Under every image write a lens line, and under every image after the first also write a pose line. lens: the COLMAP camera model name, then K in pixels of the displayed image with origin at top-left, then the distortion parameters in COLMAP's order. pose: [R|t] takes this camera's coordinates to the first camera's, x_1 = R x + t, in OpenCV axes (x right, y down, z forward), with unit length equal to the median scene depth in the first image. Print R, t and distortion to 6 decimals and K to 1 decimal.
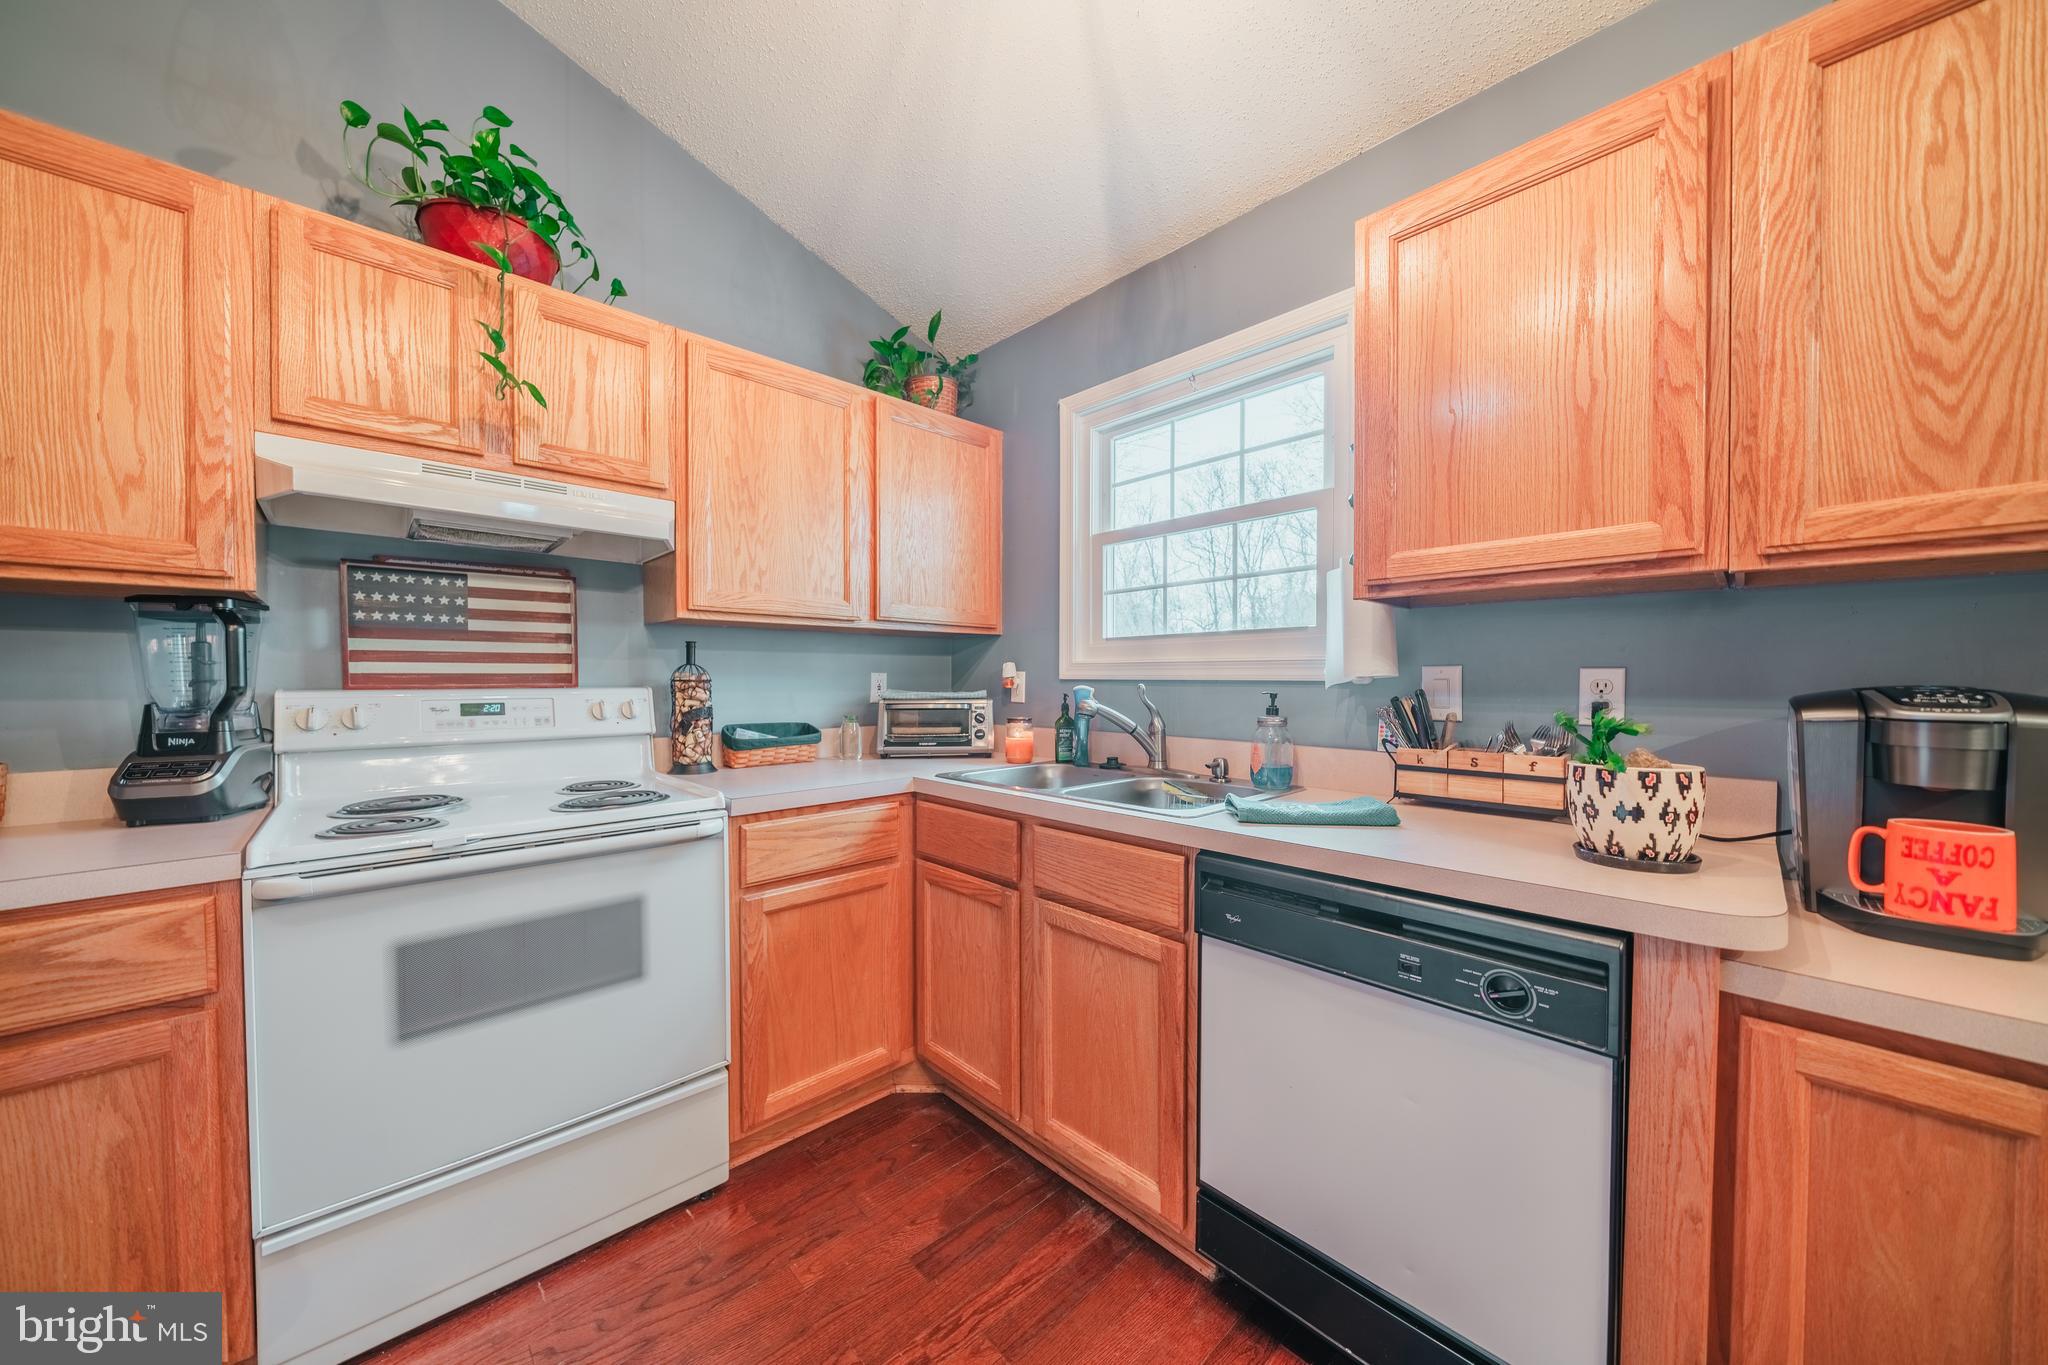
lens RADIAL K [[694.3, 0, 1012.5], [0, 694.3, 691.7], [0, 0, 1]] dist [-0.006183, 0.000020]
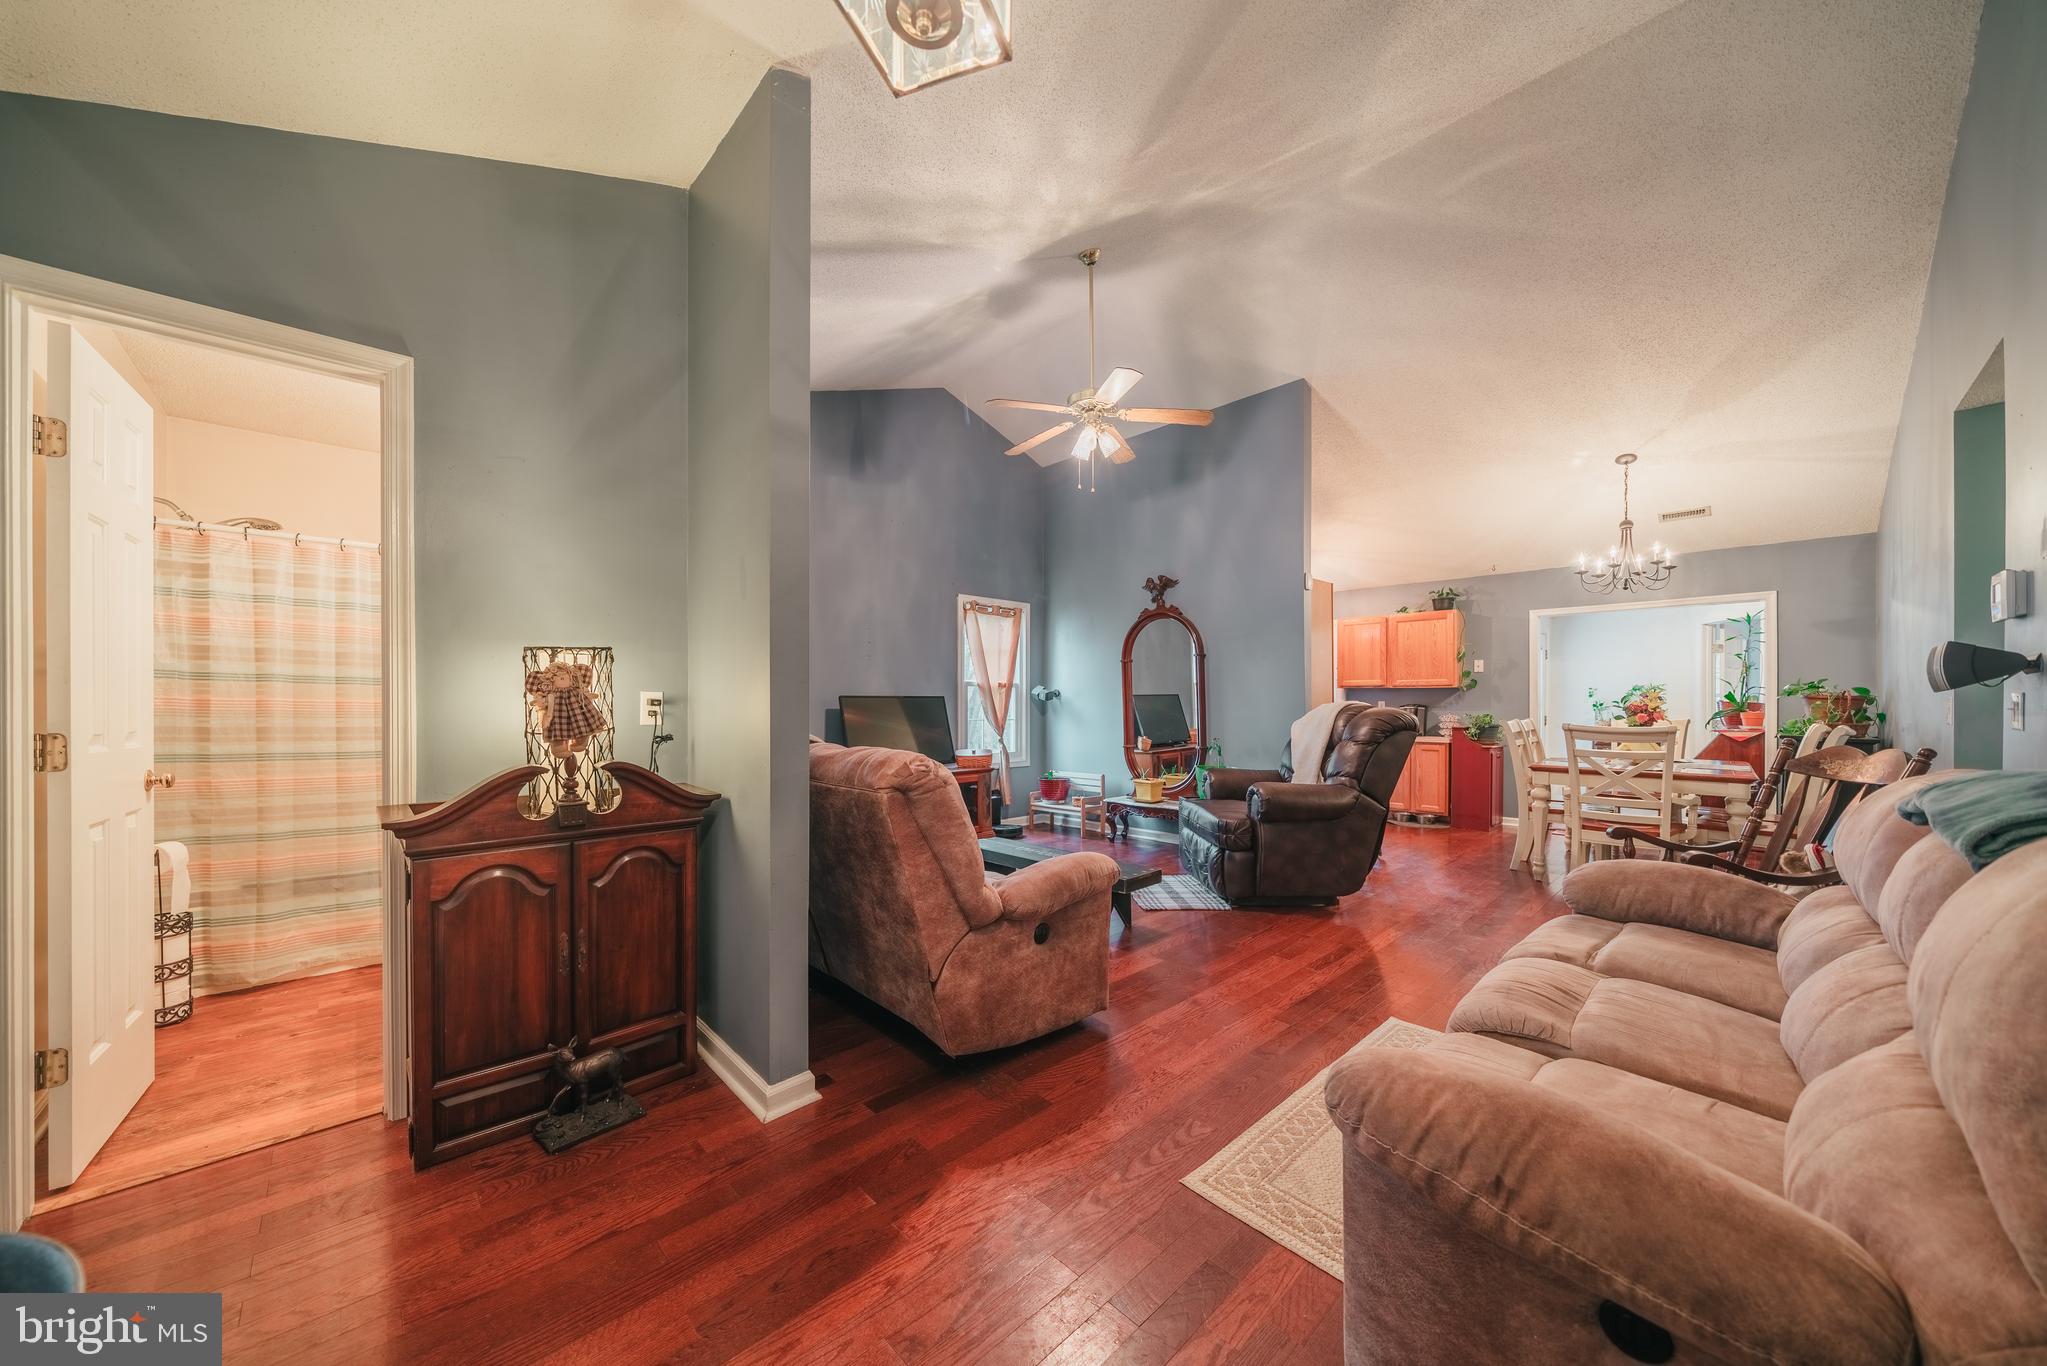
lens RADIAL K [[703.0, 0, 1003.9], [0, 703.0, 701.3], [0, 0, 1]] dist [-0.007444, -0.000070]
pose [[0.999971, 0.002628, -0.007095, -1.496649], [-0.002773, 0.999786, -0.020491, 0.063911], [0.007040, 0.020510, 0.999765, -3.243500]]
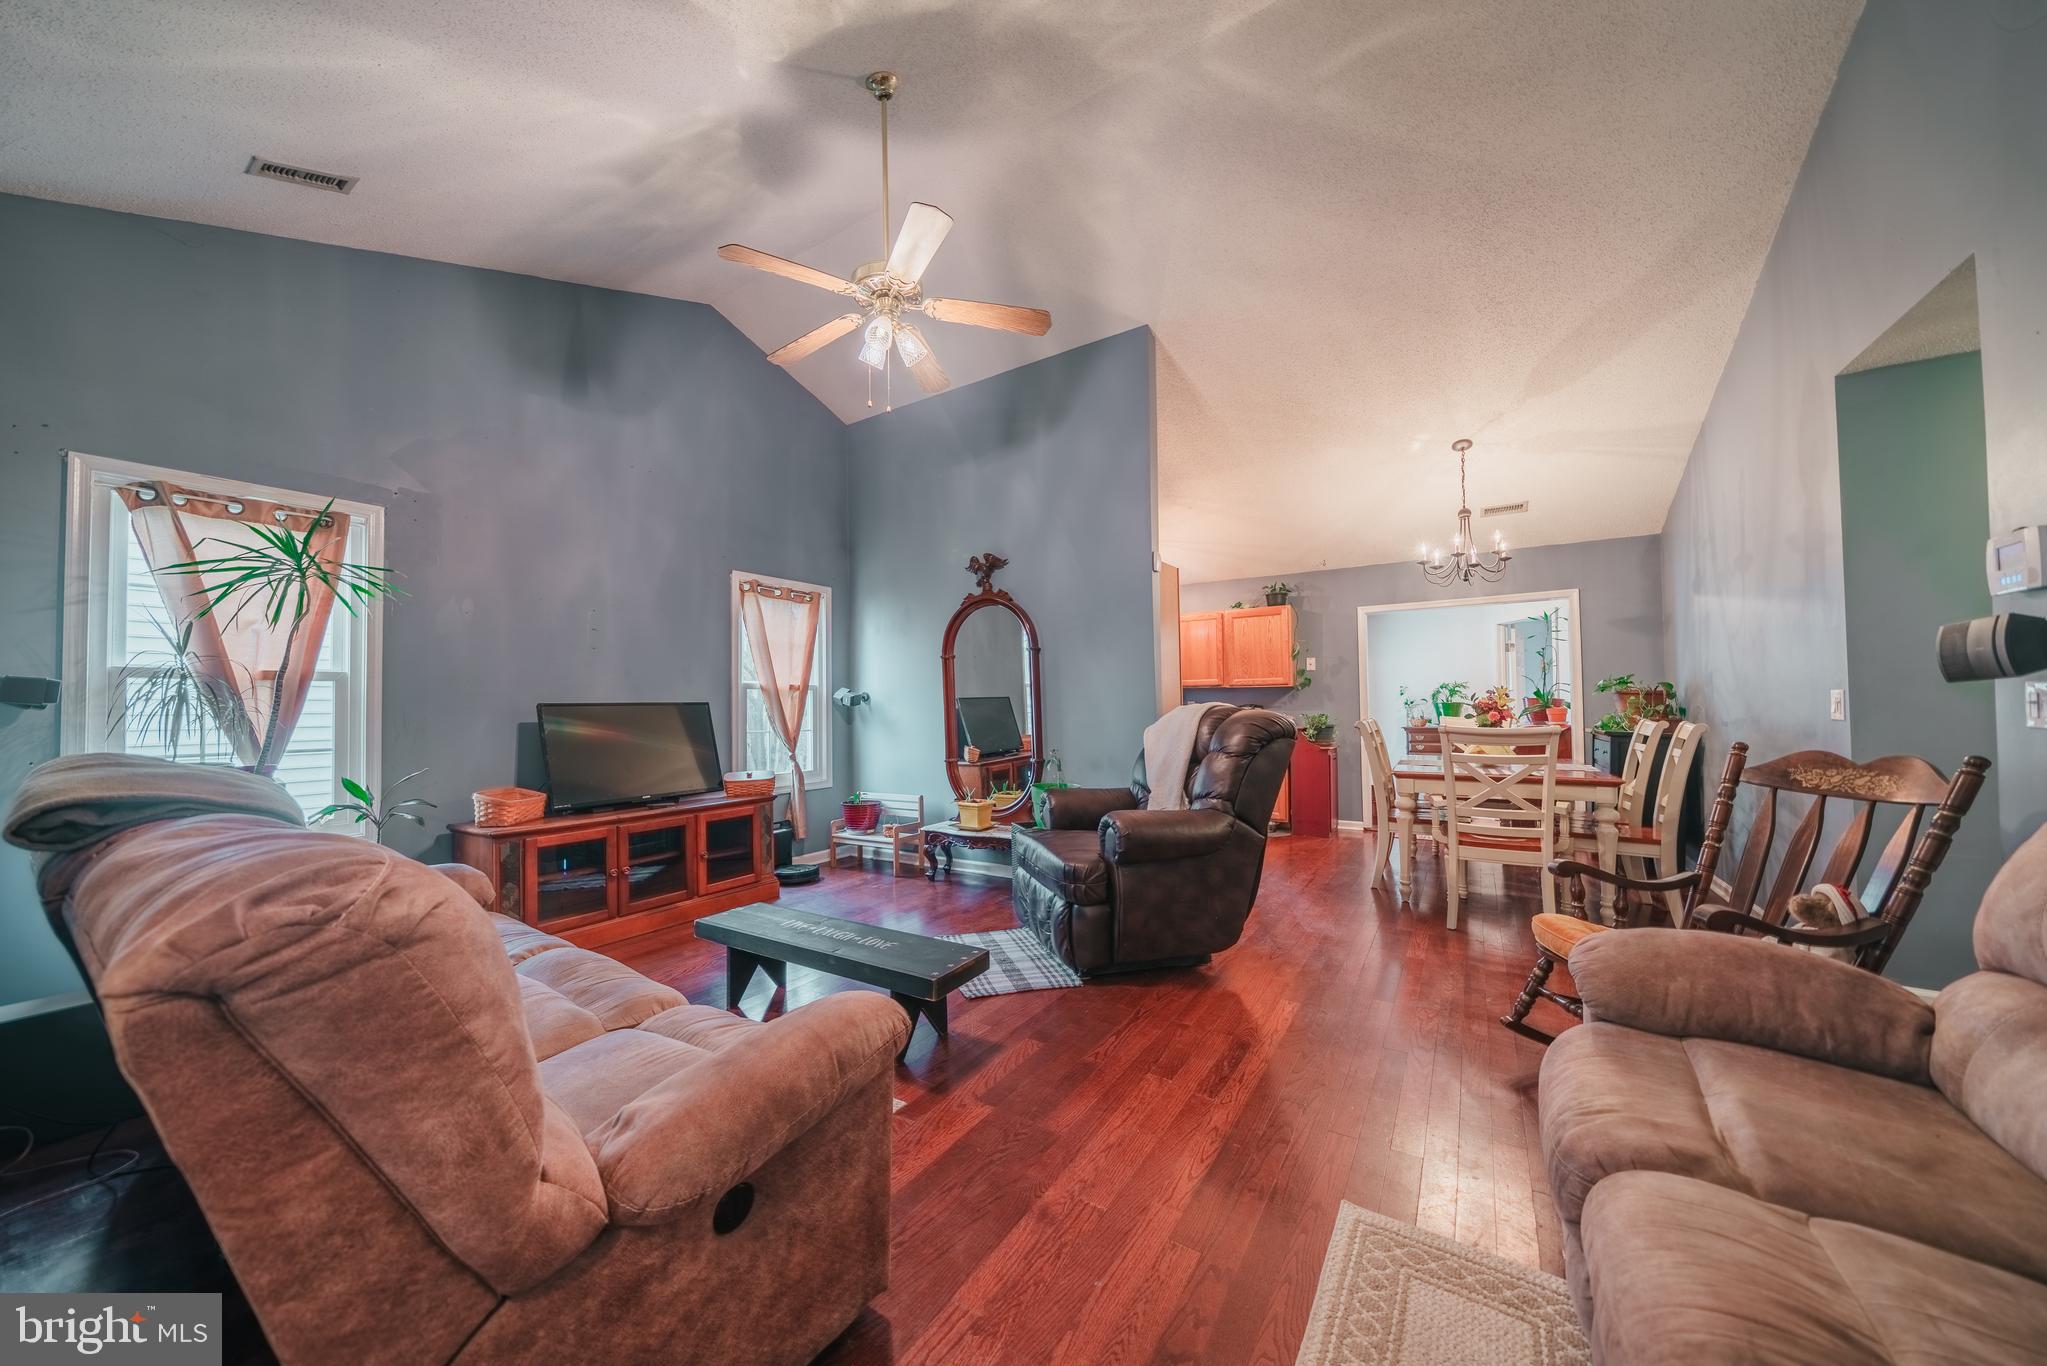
lens RADIAL K [[698.1, 0, 1004.0], [0, 698.1, 688.3], [0, 0, 1]] dist [-0.004352, -0.000206]
pose [[0.973792, -0.004998, 0.227384, -1.355286], [0.015240, 0.998945, -0.043310, 0.048363], [-0.226928, 0.045640, 0.972842, -2.650453]]
